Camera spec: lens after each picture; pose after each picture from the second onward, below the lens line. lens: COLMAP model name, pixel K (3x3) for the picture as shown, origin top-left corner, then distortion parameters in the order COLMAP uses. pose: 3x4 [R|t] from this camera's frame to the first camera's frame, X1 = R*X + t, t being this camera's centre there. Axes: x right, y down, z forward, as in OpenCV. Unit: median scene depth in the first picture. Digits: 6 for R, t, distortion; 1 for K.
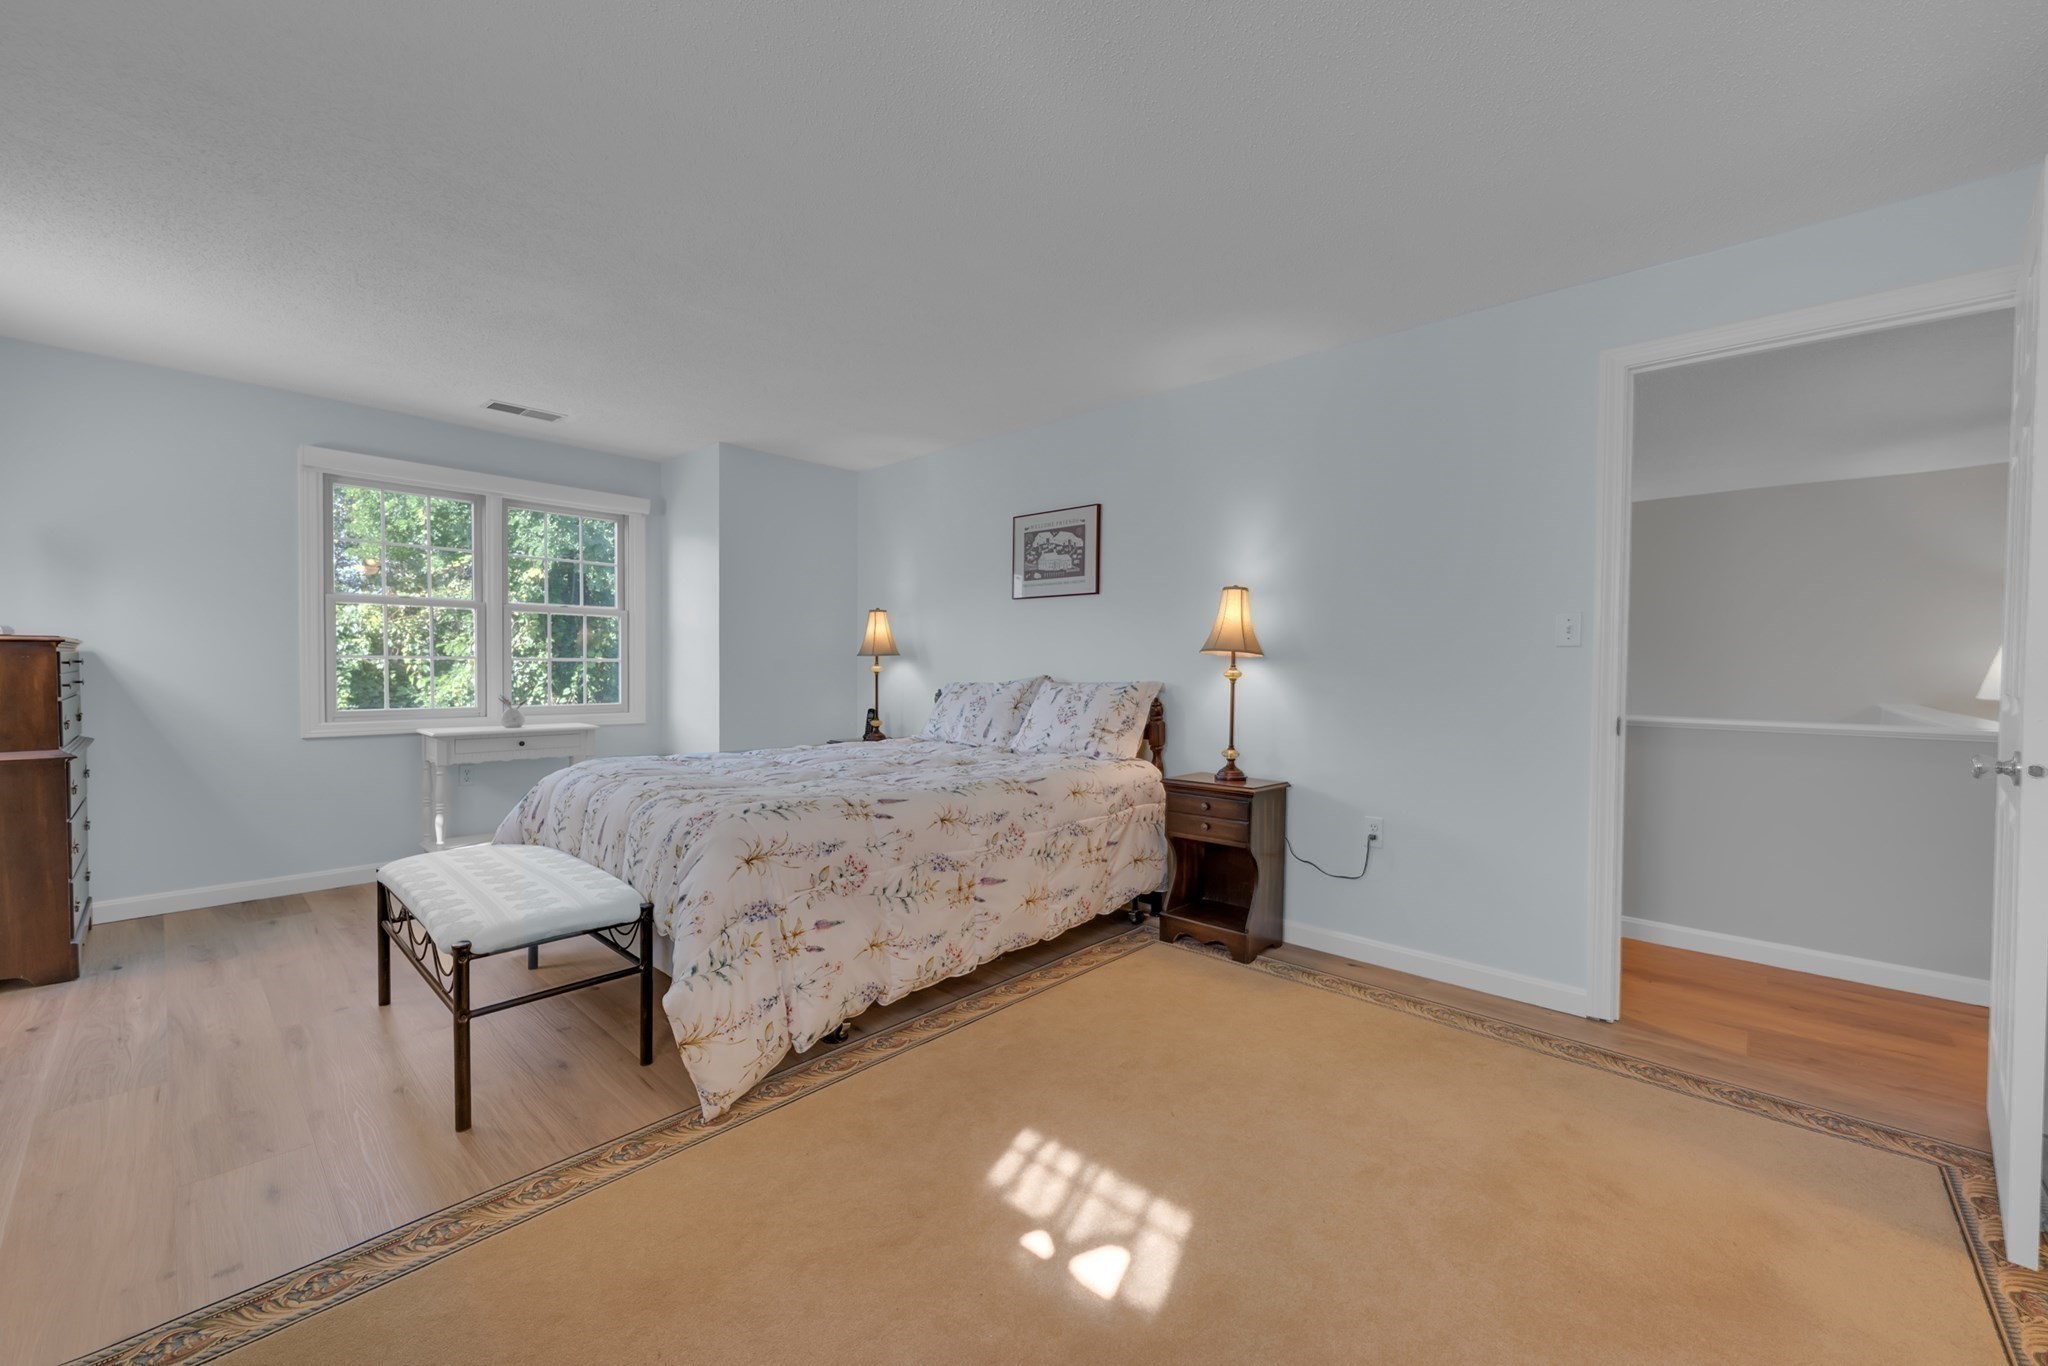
lens RADIAL K [[788.6, 0, 1024.0], [0, 788.6, 683.0], [0, 0, 1]] dist [0.000051, -0.000030]
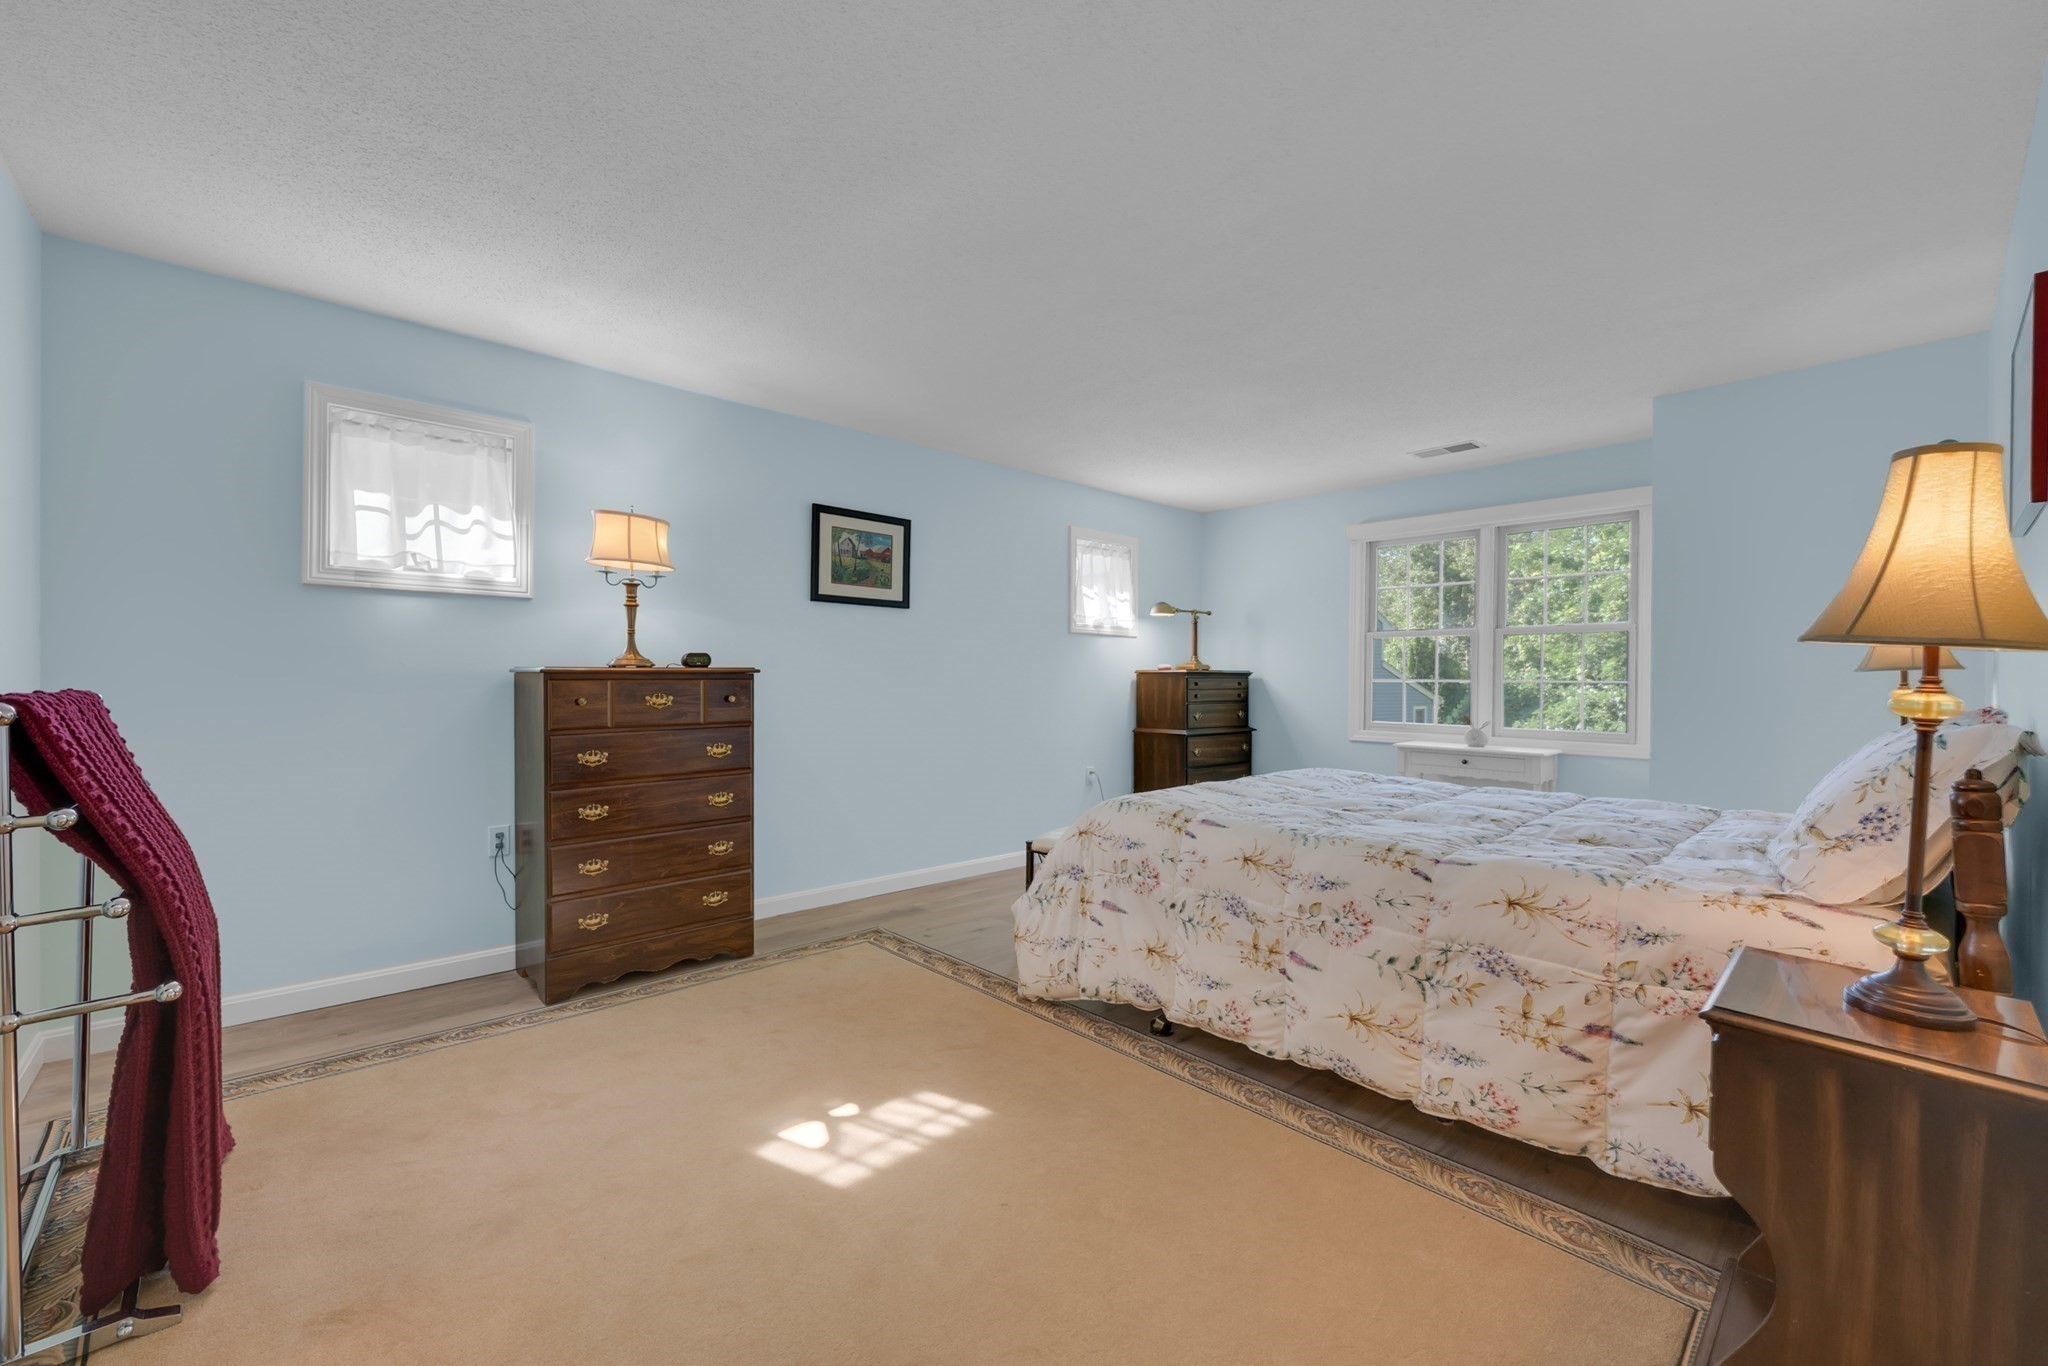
lens RADIAL K [[822.8, 0, 1020.4], [0, 822.8, 684.6], [0, 0, 1]] dist [0.001546, -0.000348]
pose [[-0.070985, -0.003962, -0.997469, 0.826017], [-0.030436, 0.999535, -0.001804, -0.009518], [0.997013, 0.030231, -0.071073, 0.815965]]
